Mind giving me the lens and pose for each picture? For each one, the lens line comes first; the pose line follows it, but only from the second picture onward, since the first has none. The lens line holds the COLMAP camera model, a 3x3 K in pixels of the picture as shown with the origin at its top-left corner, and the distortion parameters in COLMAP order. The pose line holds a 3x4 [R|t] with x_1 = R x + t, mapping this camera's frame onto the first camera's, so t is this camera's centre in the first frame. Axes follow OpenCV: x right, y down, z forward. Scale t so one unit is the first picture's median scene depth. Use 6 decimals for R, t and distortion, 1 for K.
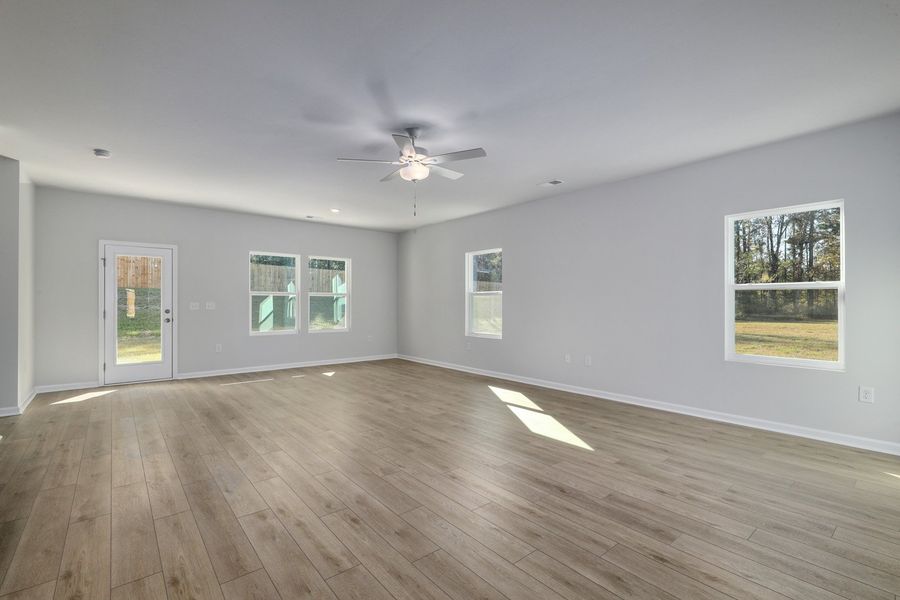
lens RADIAL K [[406.0, 0, 451.6], [0, 406.0, 300.9], [0, 0, 1]] dist [0.001739, 0.000091]
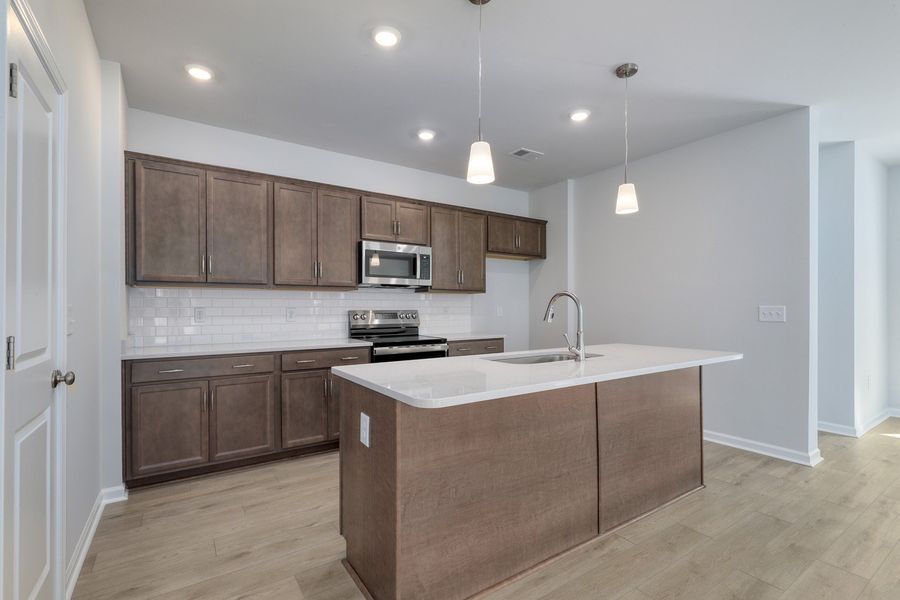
lens RADIAL K [[406.0, 0, 448.0], [0, 406.0, 307.6], [0, 0, 1]] dist [0.001739, 0.000091]
pose [[-0.111909, -0.002466, -0.993715, -0.141528], [0.006045, 0.999977, -0.003163, 0.004977], [0.993700, -0.006361, -0.111891, 0.296023]]
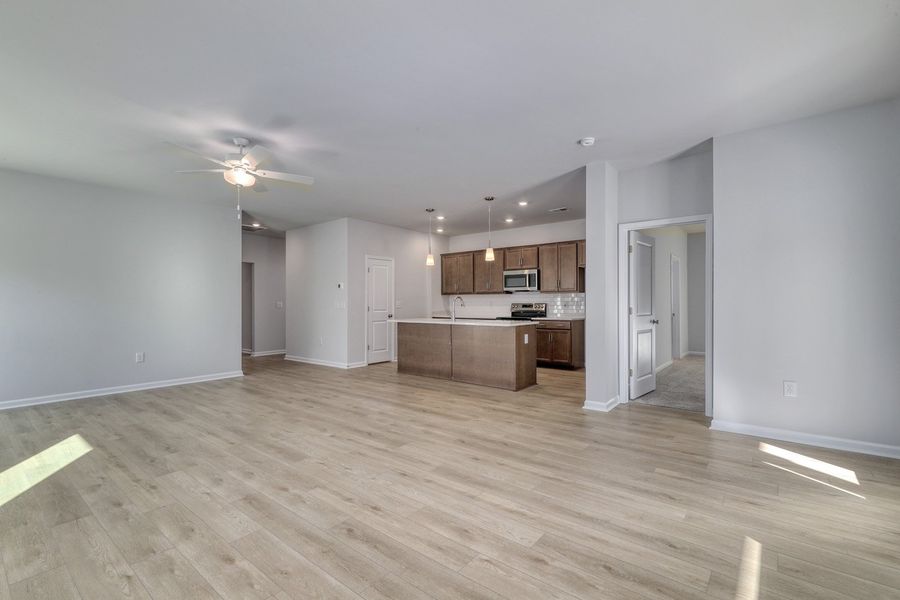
lens RADIAL K [[406.0, 0, 450.0], [0, 406.0, 301.0], [0, 0, 1]] dist [0.001739, 0.000091]
pose [[-0.980228, 0.002031, -0.197860, -0.408210], [0.003761, 0.999958, -0.008364, 0.013311], [0.197835, -0.008943, -0.980195, 2.089391]]
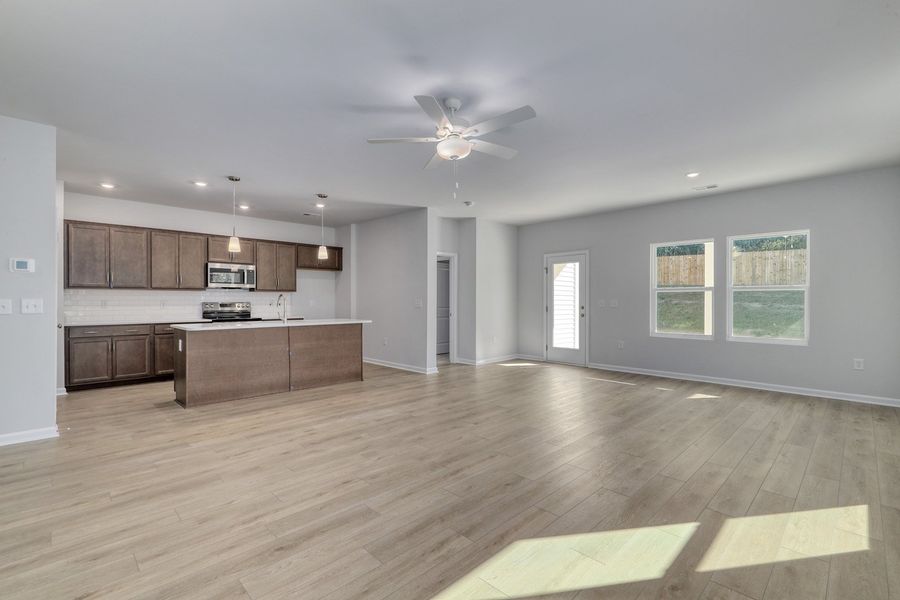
lens RADIAL K [[406.0, 0, 445.6], [0, 406.0, 299.4], [0, 0, 1]] dist [0.001739, 0.000091]
pose [[0.070129, -0.004007, -0.997530, 0.750952], [0.005144, 0.999980, -0.003655, 0.007272], [0.997525, -0.004875, 0.070148, 0.899398]]
